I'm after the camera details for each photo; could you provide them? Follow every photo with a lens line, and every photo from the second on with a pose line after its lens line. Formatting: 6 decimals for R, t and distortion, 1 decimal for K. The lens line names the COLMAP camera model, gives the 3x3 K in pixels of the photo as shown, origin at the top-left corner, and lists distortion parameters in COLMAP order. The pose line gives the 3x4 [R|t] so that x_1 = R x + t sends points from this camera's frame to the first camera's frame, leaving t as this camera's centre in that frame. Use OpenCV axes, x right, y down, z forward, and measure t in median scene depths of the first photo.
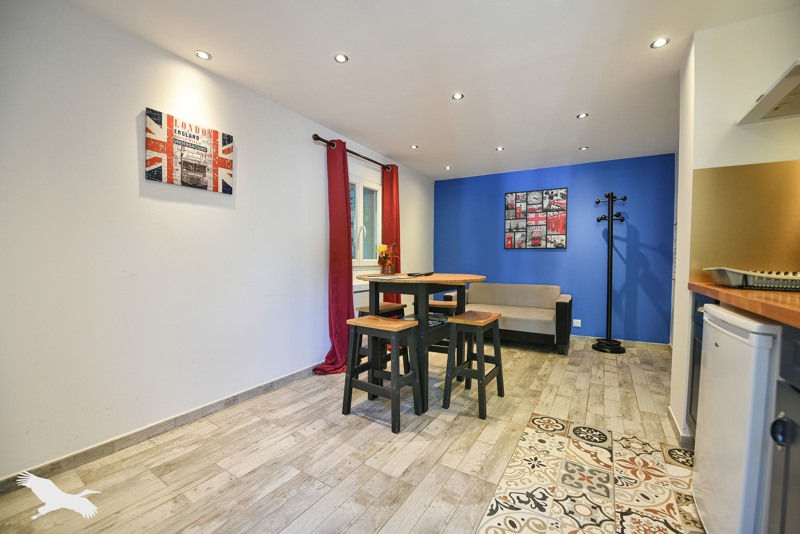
lens RADIAL K [[329.2, 0, 400.0], [0, 329.2, 267.0], [0, 0, 1]] dist [-0.002115, -0.000265]
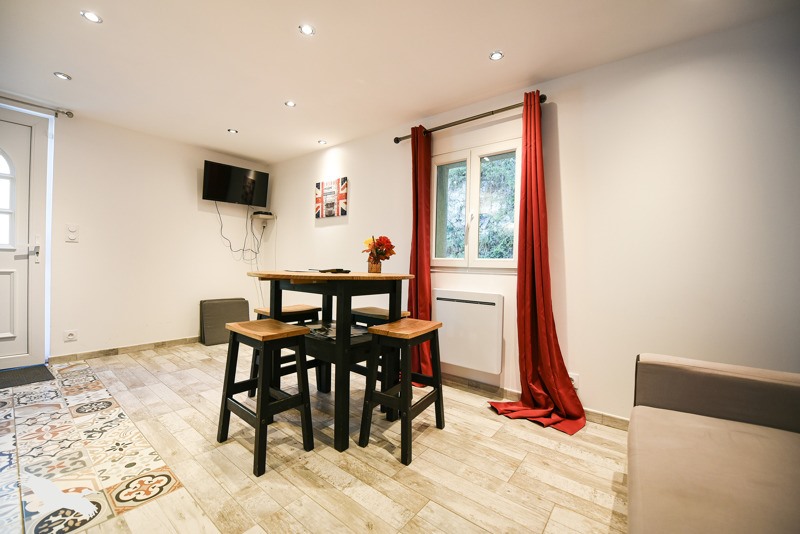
lens RADIAL K [[329.2, 0, 400.0], [0, 329.2, 267.0], [0, 0, 1]] dist [-0.002115, -0.000265]
pose [[-0.129938, 0.003805, -0.991515, 1.112186], [-0.047009, 0.998844, 0.009993, -0.009101], [0.990407, 0.047909, -0.129609, 1.680065]]
